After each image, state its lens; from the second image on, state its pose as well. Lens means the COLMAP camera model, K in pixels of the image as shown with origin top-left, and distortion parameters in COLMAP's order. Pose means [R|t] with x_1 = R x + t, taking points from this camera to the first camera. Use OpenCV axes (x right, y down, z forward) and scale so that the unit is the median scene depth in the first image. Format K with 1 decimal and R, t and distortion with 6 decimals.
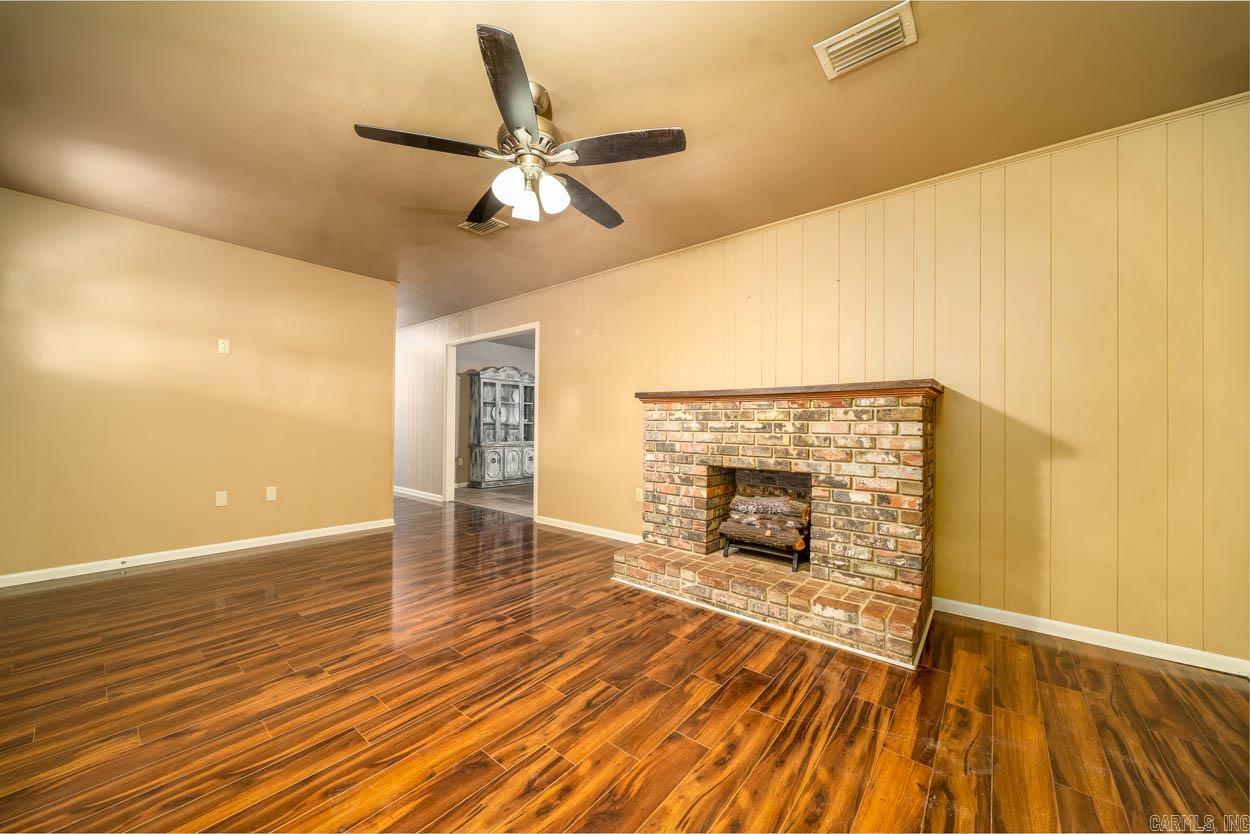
lens RADIAL K [[452.0, 0, 625.0], [0, 452.0, 417.0], [0, 0, 1]] dist [-0.001260, -0.000094]
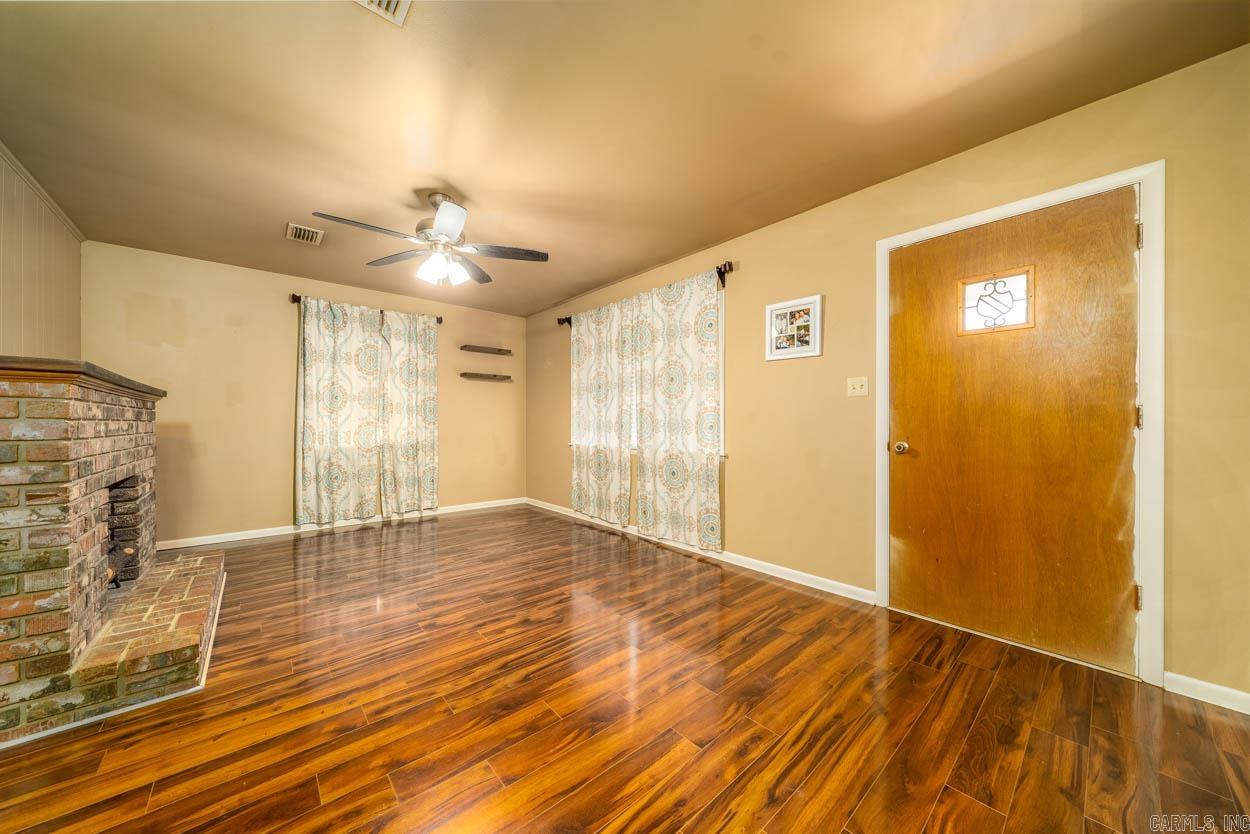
lens RADIAL K [[428.1, 0, 625.0], [0, 428.1, 417.0], [0, 0, 1]] dist [-0.000389, -0.000065]
pose [[-0.986177, -0.006546, 0.165565, -0.782528], [-0.011905, 0.999436, -0.031397, 0.016222], [-0.165266, -0.032934, -0.985699, 1.725618]]
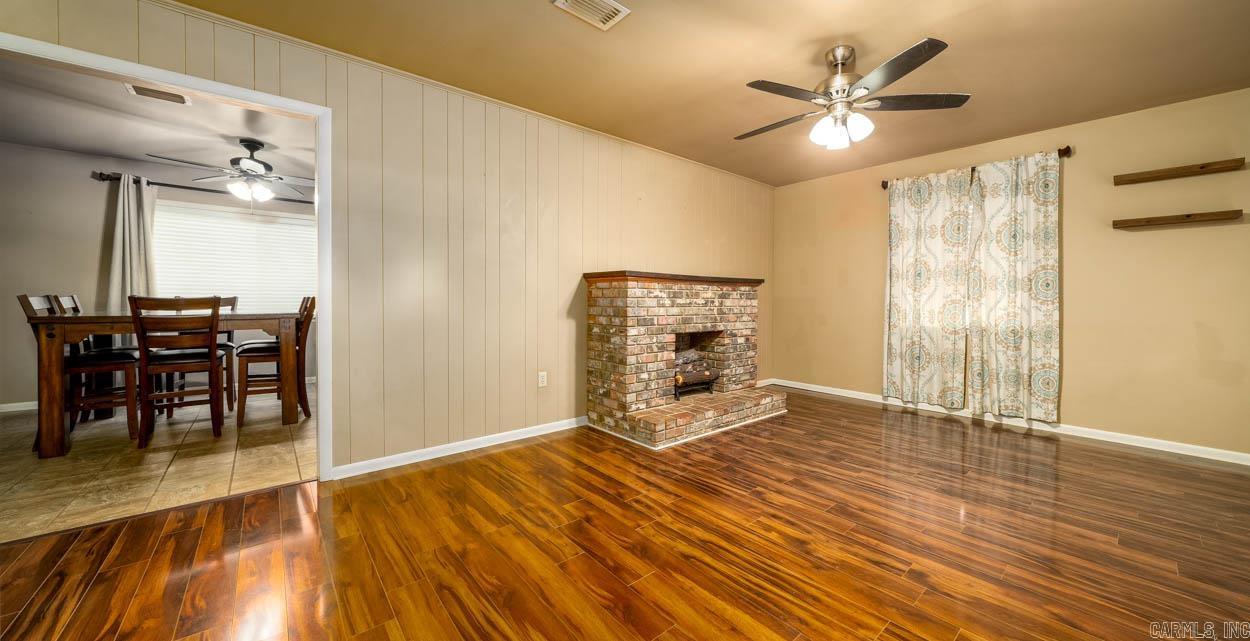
lens RADIAL K [[439.3, 0, 634.1], [0, 439.3, 302.8], [0, 0, 1]] dist [-0.000179, 0.000091]
pose [[0.172050, -0.015723, 0.984963, -1.212029], [-0.023708, 0.999517, 0.020097, -0.001226], [-0.984803, -0.026809, 0.171594, 1.037416]]
